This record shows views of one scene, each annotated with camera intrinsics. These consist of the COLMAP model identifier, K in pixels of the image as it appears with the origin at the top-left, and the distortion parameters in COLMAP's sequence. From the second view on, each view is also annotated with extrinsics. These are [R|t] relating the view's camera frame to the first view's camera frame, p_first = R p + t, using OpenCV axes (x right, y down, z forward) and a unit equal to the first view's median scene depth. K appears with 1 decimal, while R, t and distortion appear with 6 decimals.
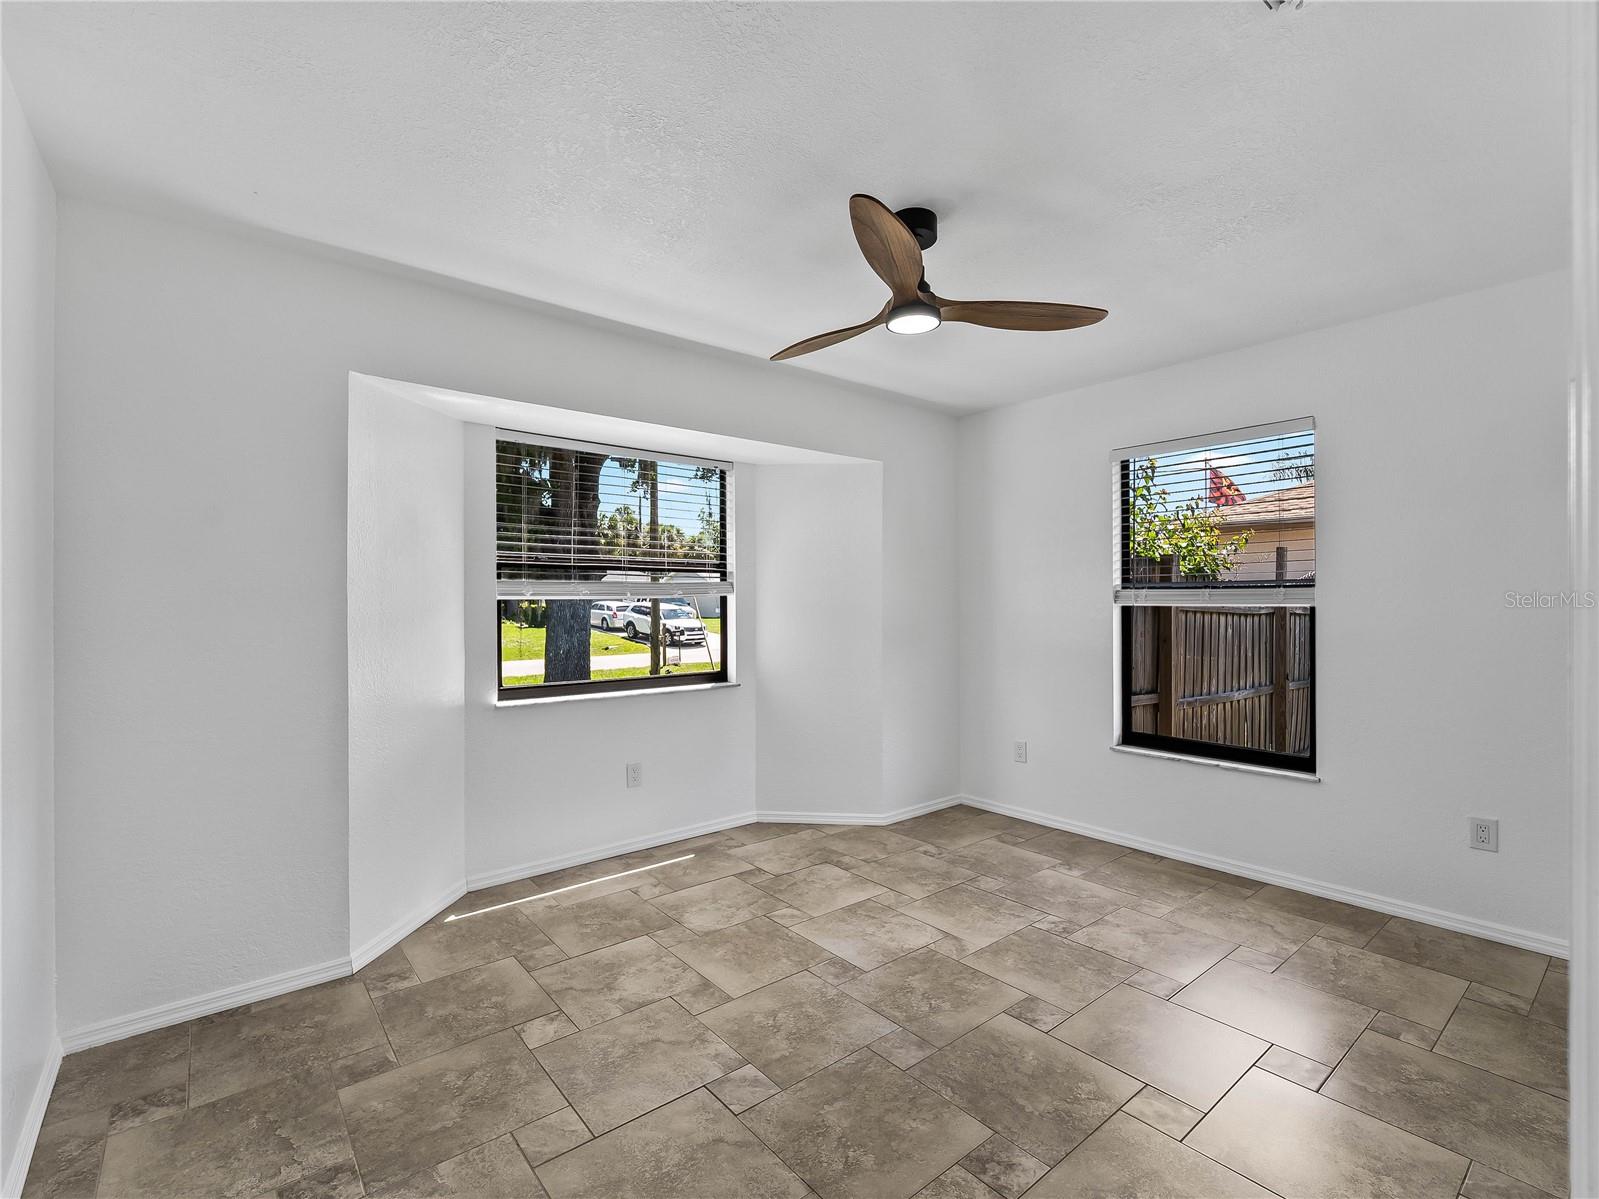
lens RADIAL K [[738.5, 0, 810.0], [0, 738.5, 592.3], [0, 0, 1]] dist [-0.001322, -0.003286]
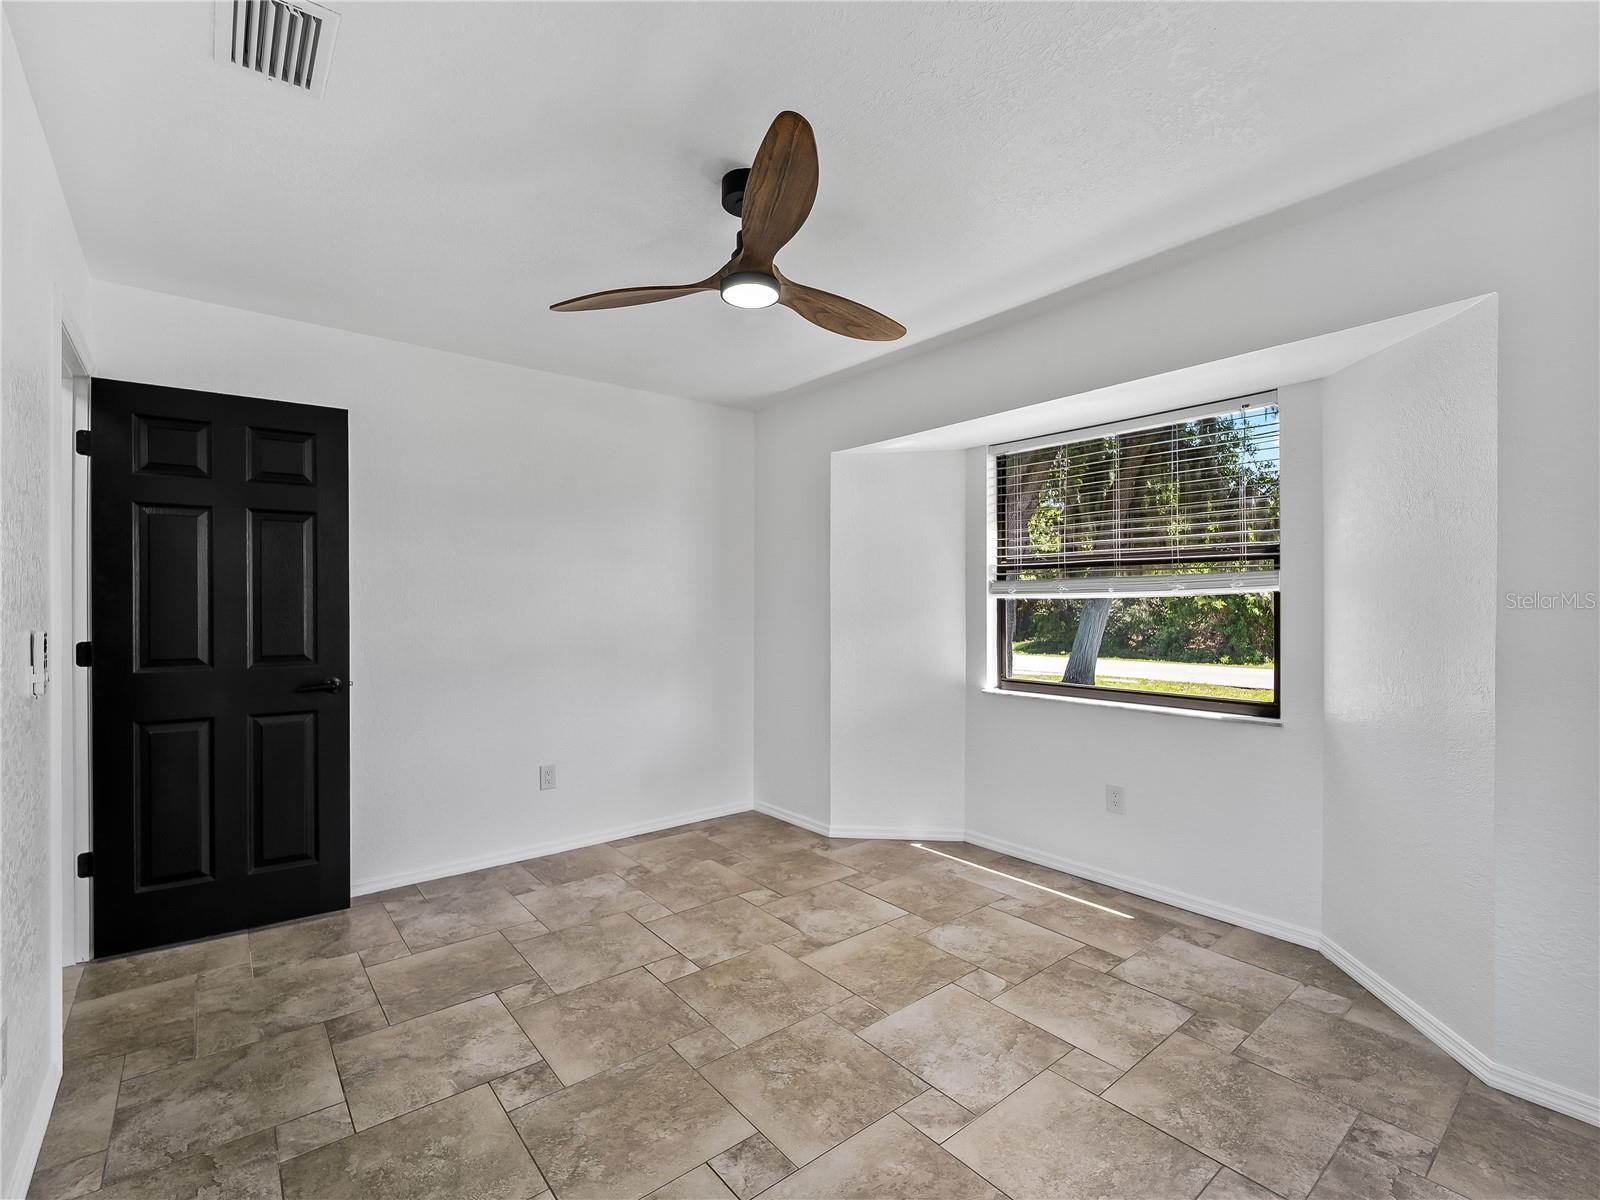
lens RADIAL K [[725.5, 0, 800.0], [0, 725.5, 600.0], [0, 0, 1]] dist [-0.002003, -0.000887]
pose [[-0.014216, 0.000149, -0.999899, 0.727338], [0.014157, 0.999900, -0.000052, 0.008288], [0.999799, -0.014156, -0.014217, 0.756016]]
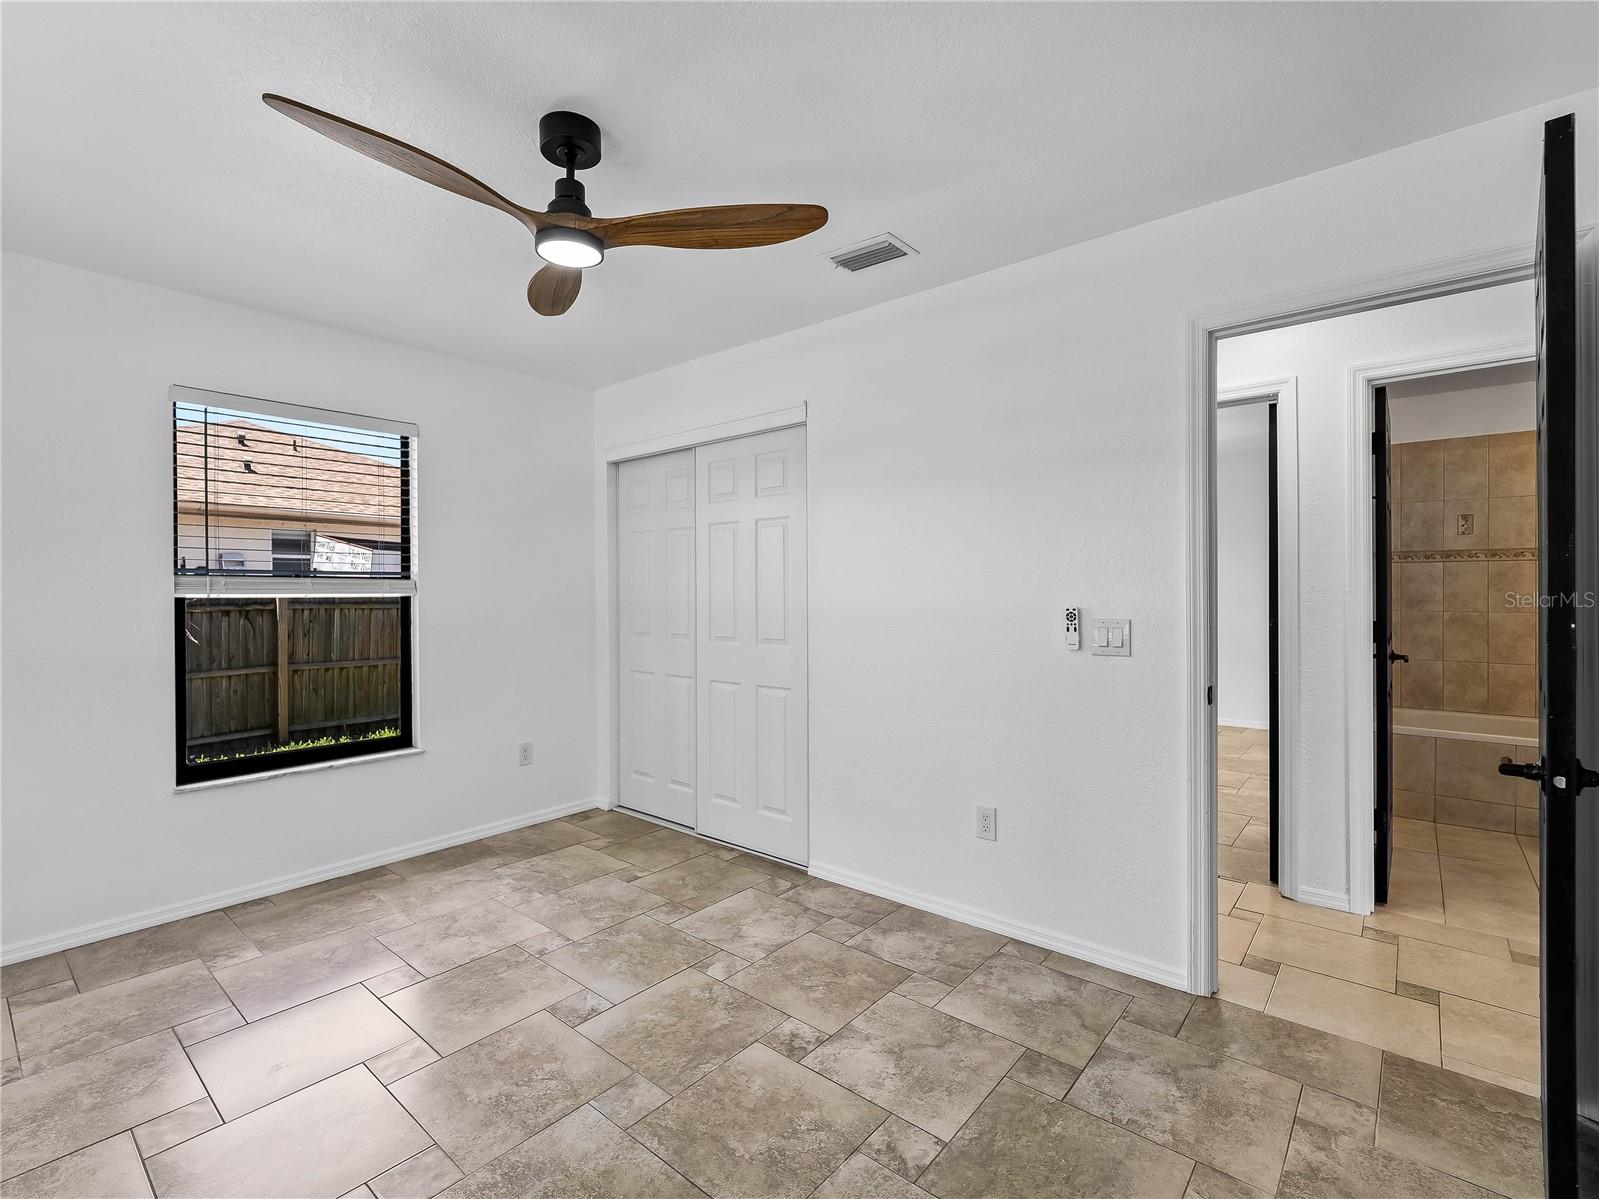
lens RADIAL K [[725.1, 0, 799.5], [0, 725.1, 599.5], [0, 0, 1]] dist [-0.002003, -0.000887]
pose [[-0.174580, -0.007184, 0.984617, -0.491328], [-0.010820, 0.999927, 0.005377, 0.012026], [-0.984584, -0.009715, -0.174645, 0.628470]]
